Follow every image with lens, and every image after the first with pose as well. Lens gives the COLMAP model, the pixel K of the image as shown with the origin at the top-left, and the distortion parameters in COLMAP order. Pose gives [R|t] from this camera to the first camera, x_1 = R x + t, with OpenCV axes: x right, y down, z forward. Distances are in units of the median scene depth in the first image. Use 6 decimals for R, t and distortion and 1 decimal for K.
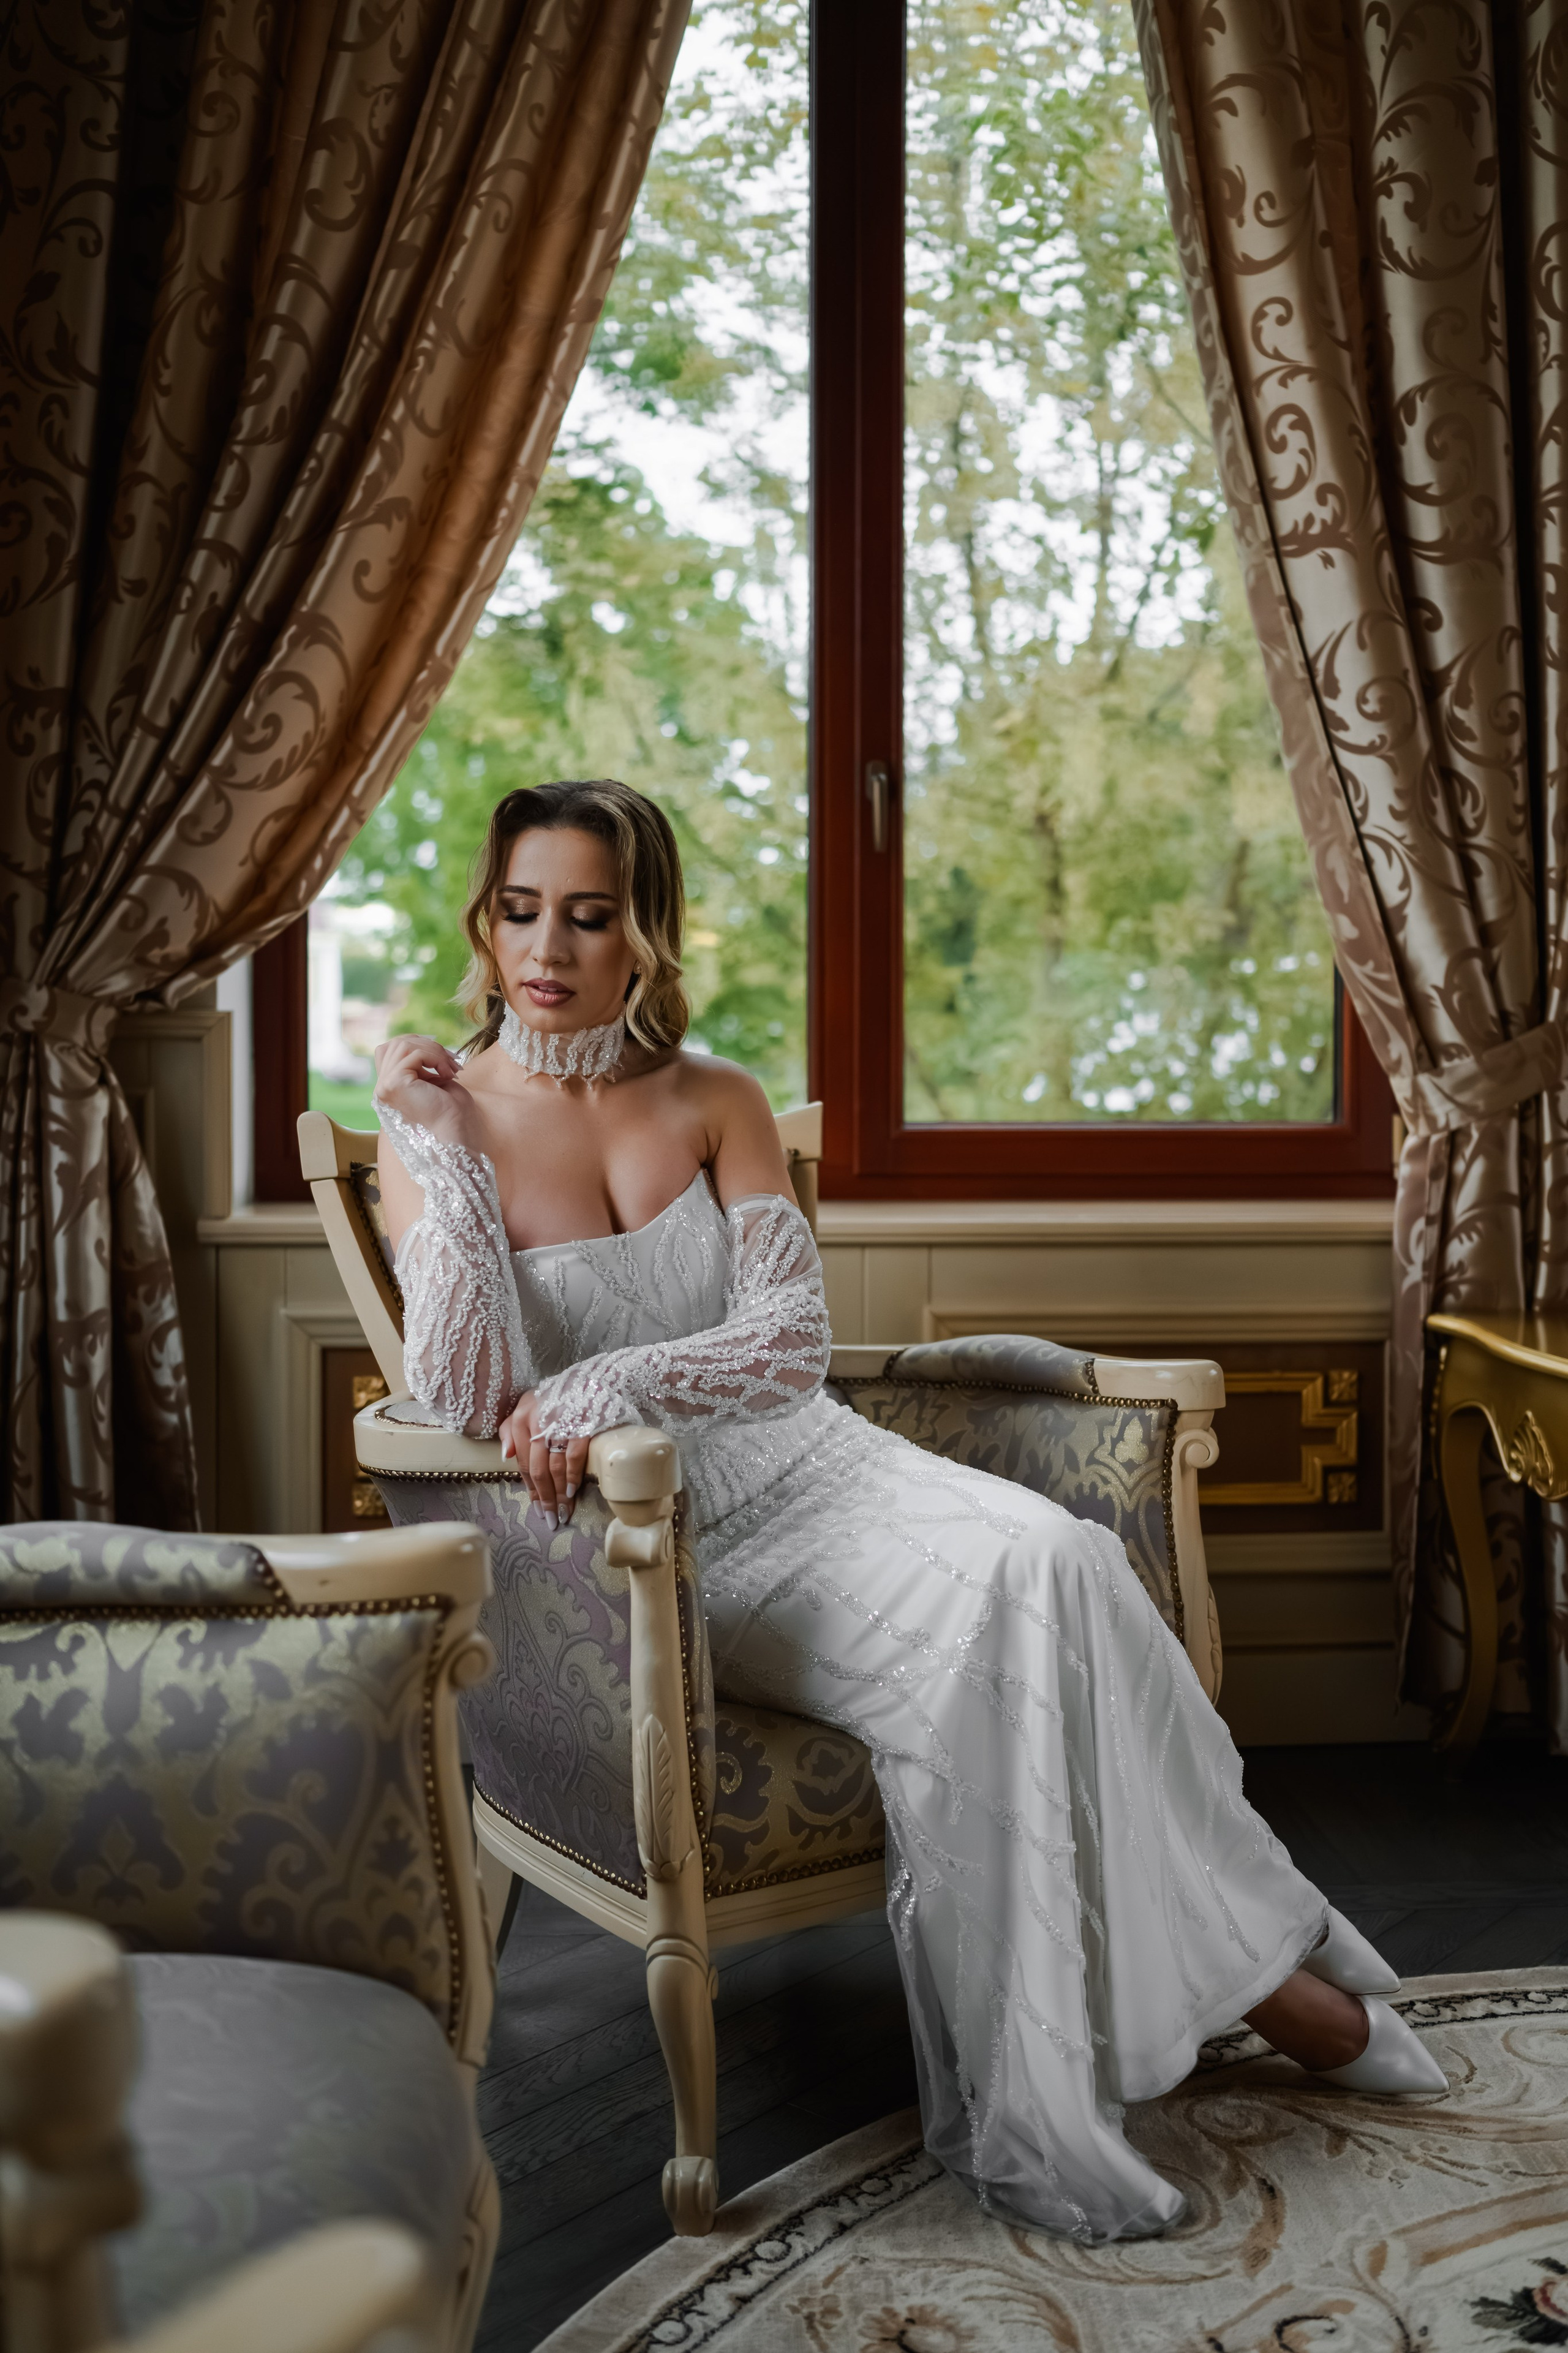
lens RADIAL K [[2396.4, 0, 784.0], [0, 2396.4, 1176.5], [0, 0, 1]] dist [0.008777, 0.000983]
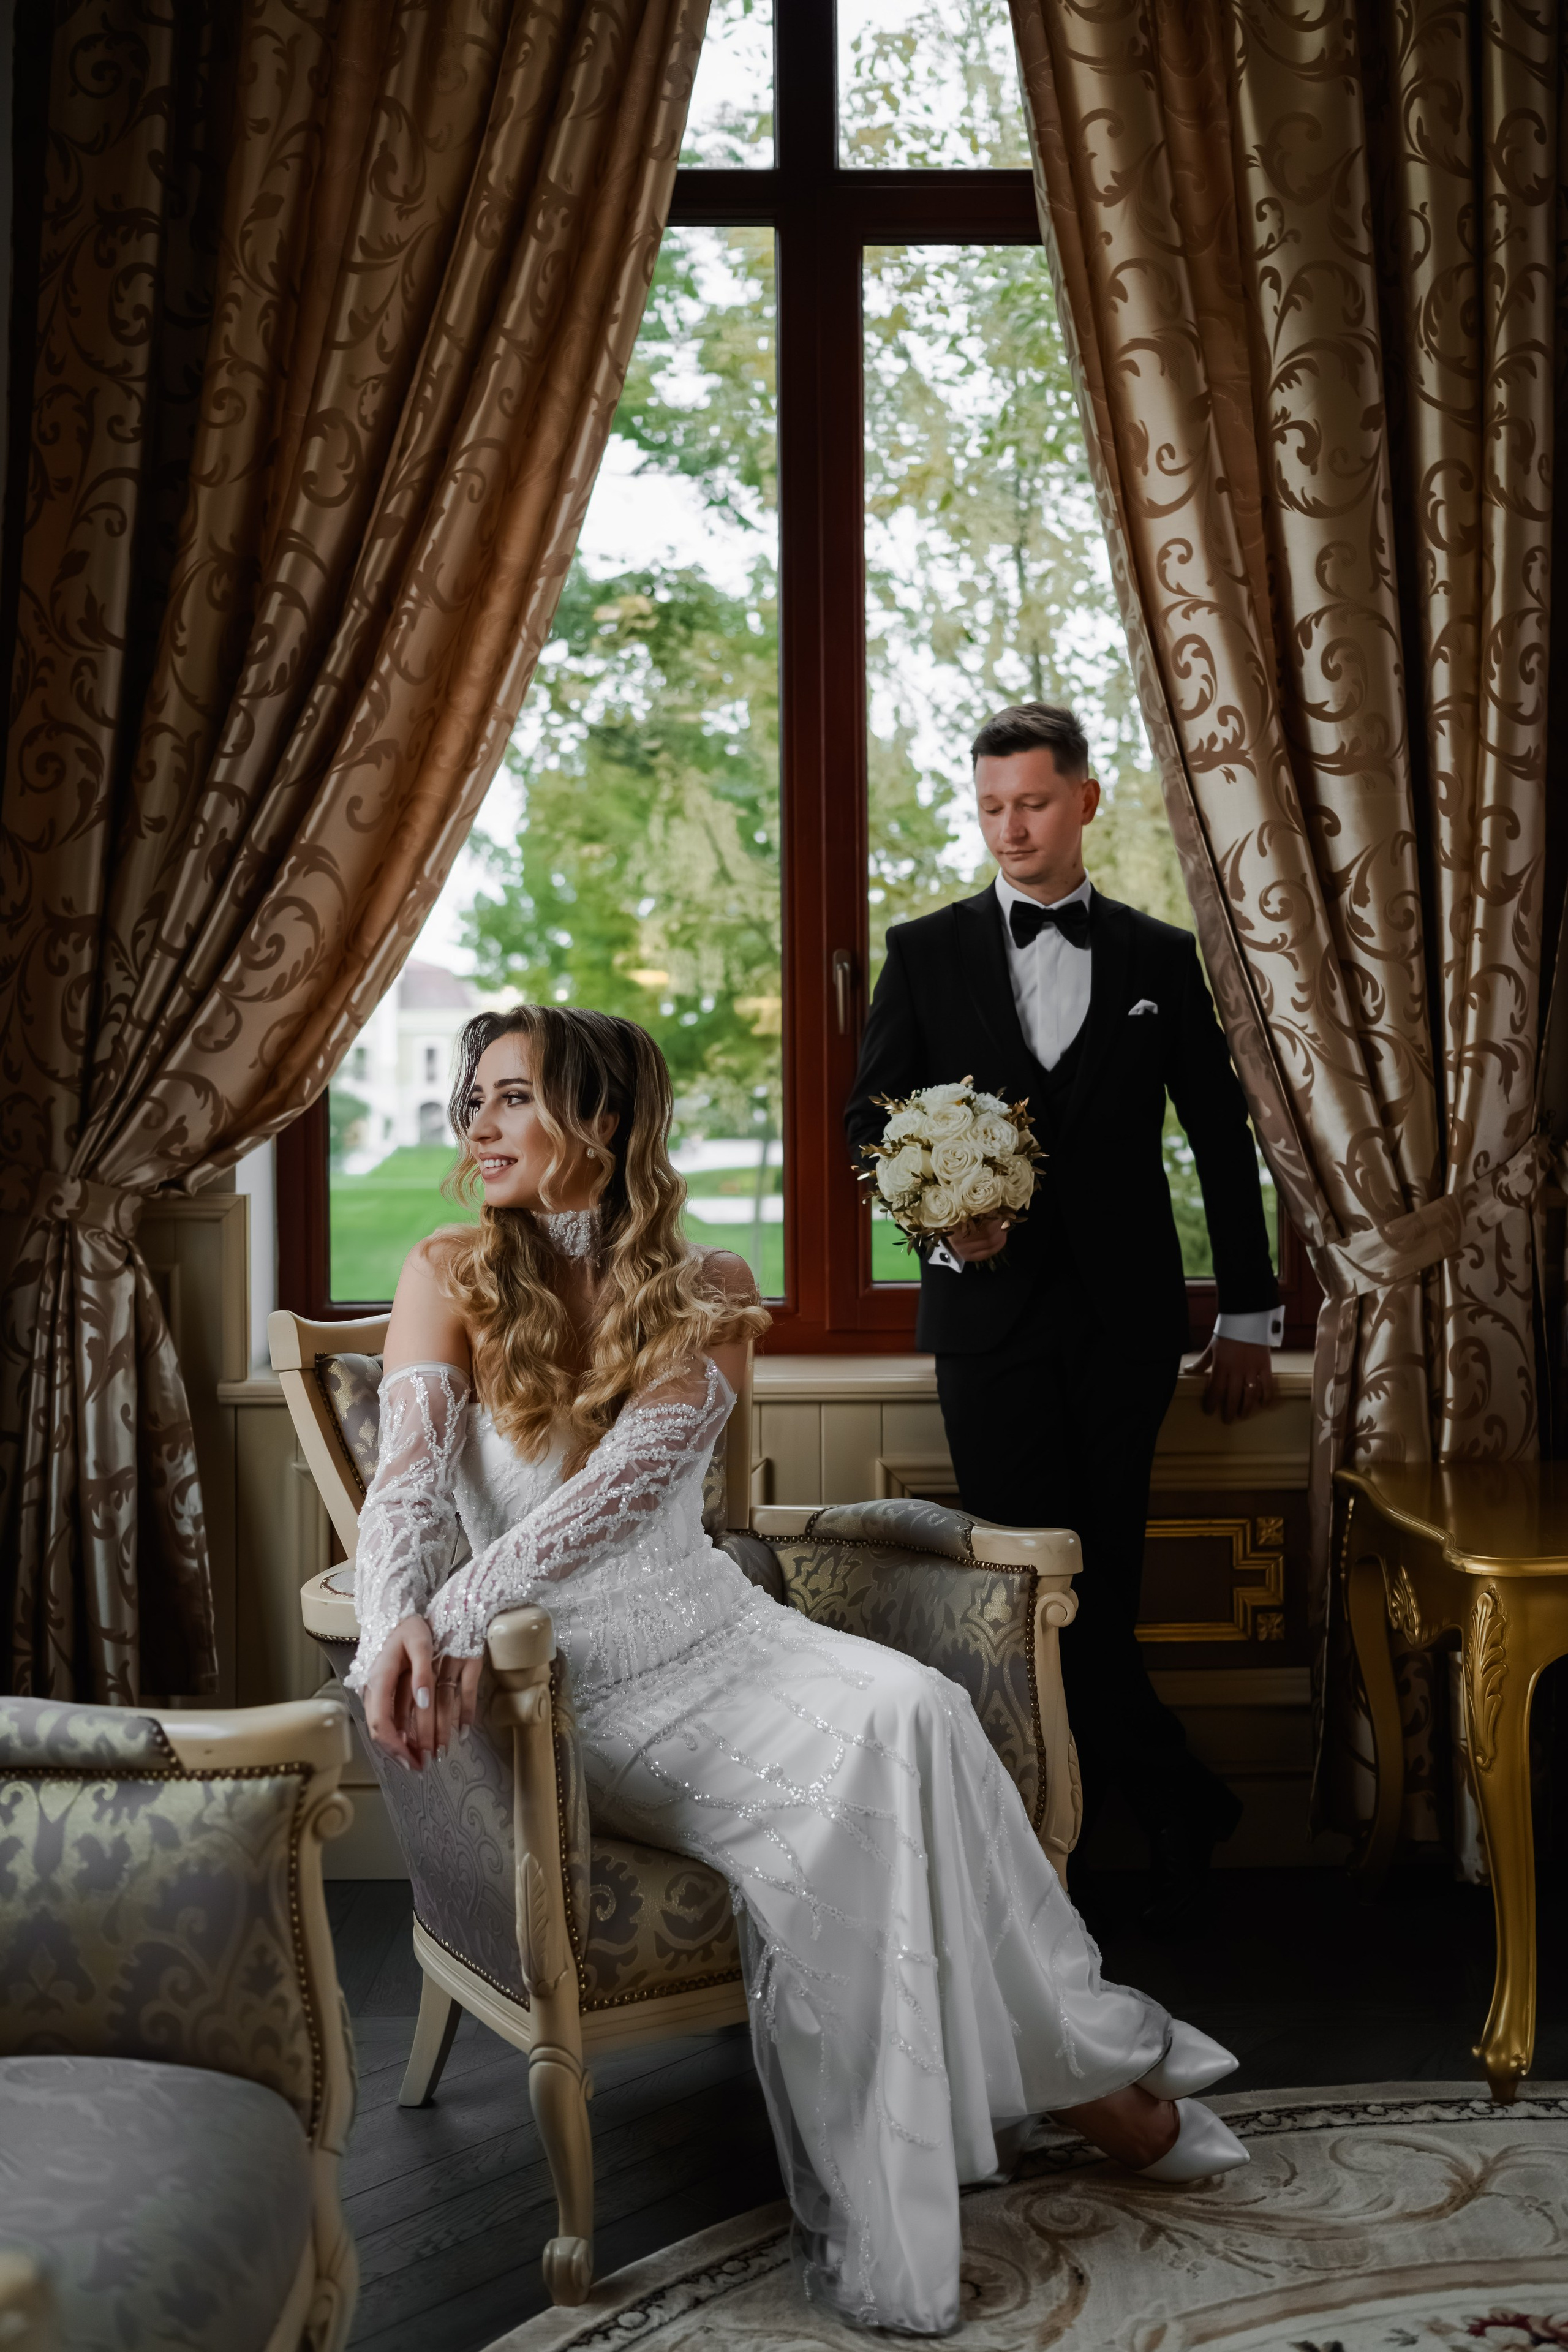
lens RADIAL K [[2470.3, 0, 784.0], [0, 2470.3, 1176.0], [0, 0, 1]] dist [0.005321, 0.018481]
pose [[0.997479, -0.010025, -0.070252, 0.103789], [0.008180, 0.999615, -0.026512, -0.047734], [0.070491, 0.025870, 0.997177, -0.132222]]
